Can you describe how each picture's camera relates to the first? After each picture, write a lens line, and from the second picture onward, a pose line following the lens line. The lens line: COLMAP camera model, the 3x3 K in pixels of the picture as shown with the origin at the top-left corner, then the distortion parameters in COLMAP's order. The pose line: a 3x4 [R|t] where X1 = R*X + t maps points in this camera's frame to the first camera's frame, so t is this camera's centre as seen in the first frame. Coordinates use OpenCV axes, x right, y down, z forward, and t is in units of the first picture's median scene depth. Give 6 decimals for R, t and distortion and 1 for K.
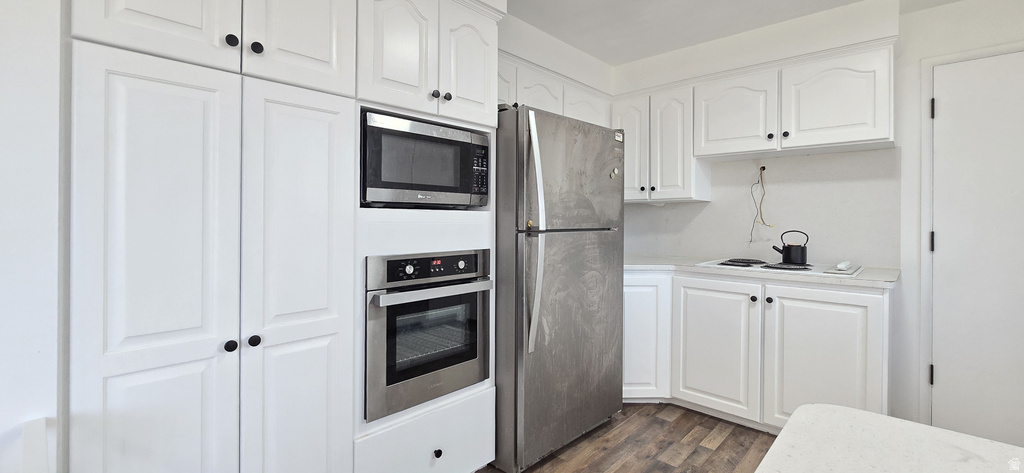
lens RADIAL K [[429.4, 0, 507.9], [0, 429.4, 220.9], [0, 0, 1]] dist [-0.017650, -0.000126]
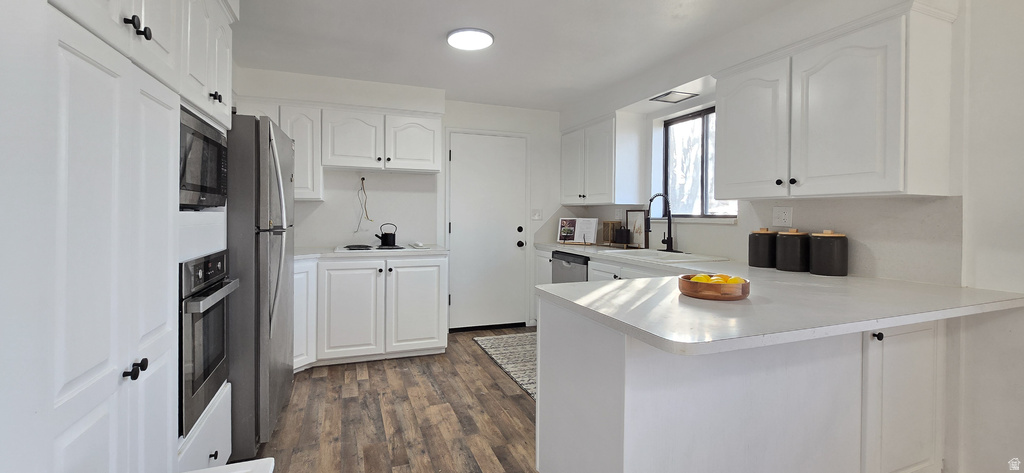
lens RADIAL K [[429.4, 0, 507.9], [0, 429.4, 220.9], [0, 0, 1]] dist [-0.017650, -0.000126]
pose [[0.423802, -0.017036, 0.905595, -0.537255], [-0.002020, 0.999803, 0.019754, -0.017602], [-0.905752, -0.010201, 0.423684, -0.022547]]
